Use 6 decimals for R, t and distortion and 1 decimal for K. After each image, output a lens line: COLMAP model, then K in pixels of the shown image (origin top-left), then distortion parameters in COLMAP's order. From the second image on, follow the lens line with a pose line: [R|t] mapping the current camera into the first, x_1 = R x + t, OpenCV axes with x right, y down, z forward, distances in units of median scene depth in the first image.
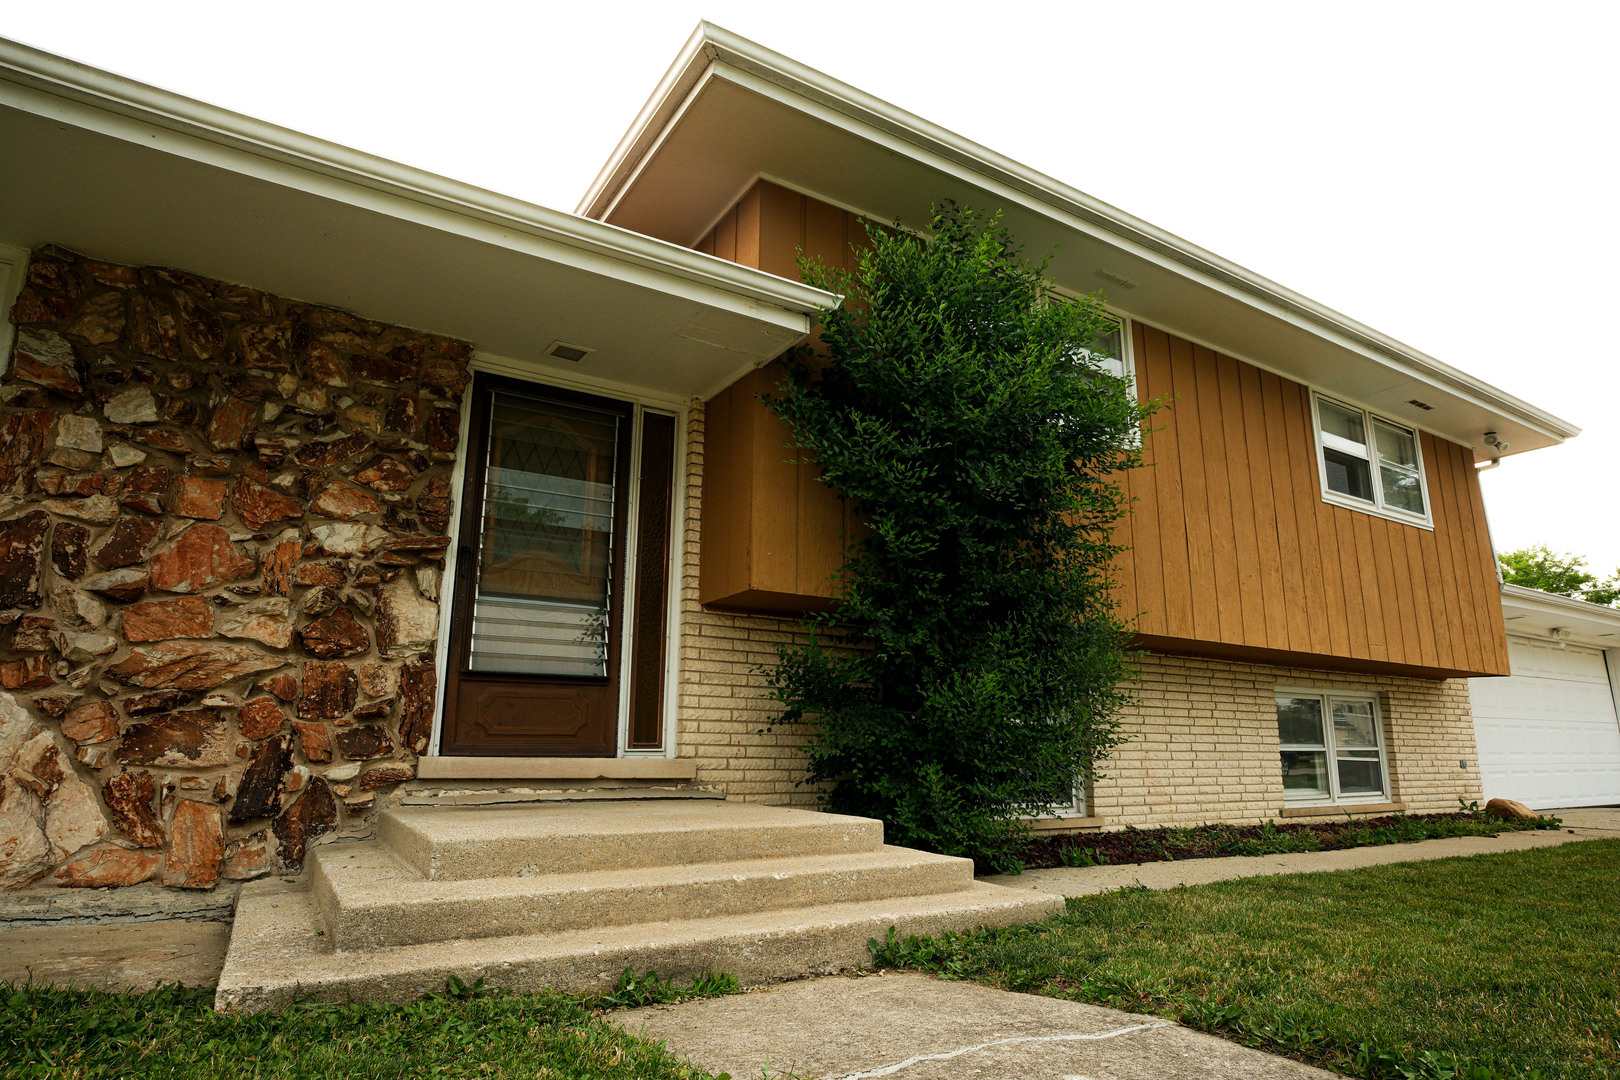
lens RADIAL K [[918.6, 0, 810.0], [0, 918.6, 540.0], [0, 0, 1]] dist [-0.038460, 0.029797]
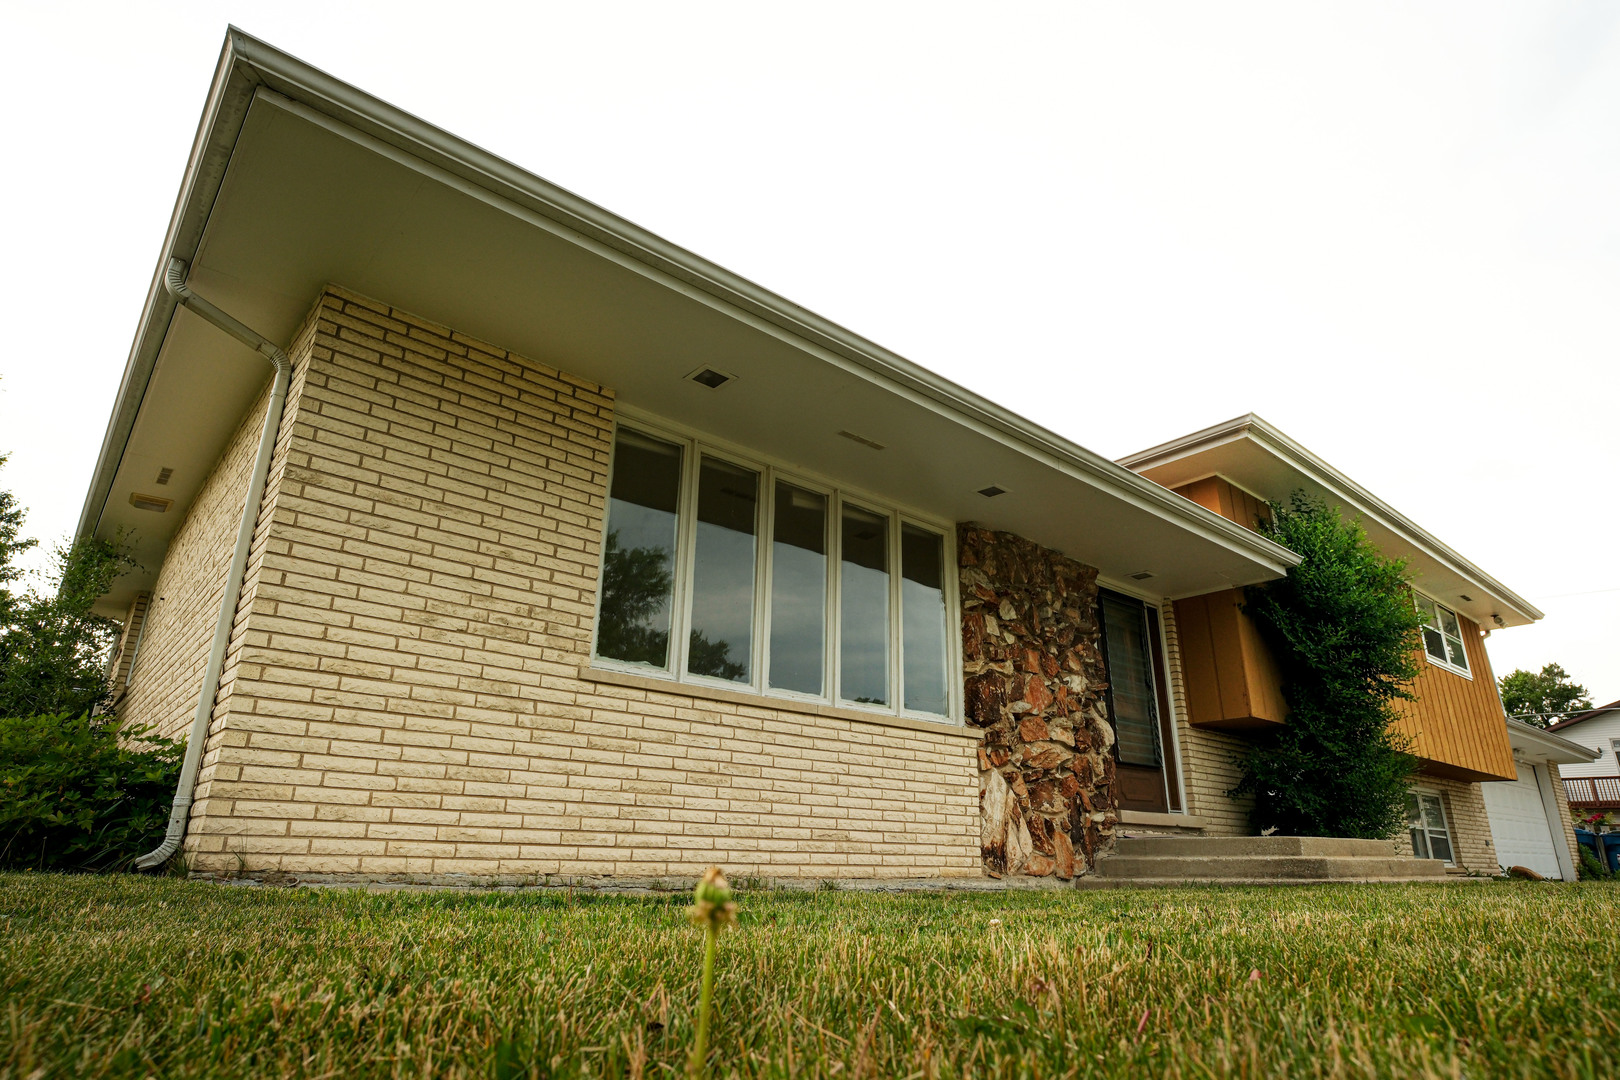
lens RADIAL K [[915.4, 0, 810.0], [0, 915.4, 540.0], [0, 0, 1]] dist [0.002723, 0.001350]
pose [[0.987069, 0.055518, 0.150374, -1.305555], [-0.038984, 0.993083, -0.110752, -0.062528], [-0.155483, 0.103458, 0.982406, -0.701717]]
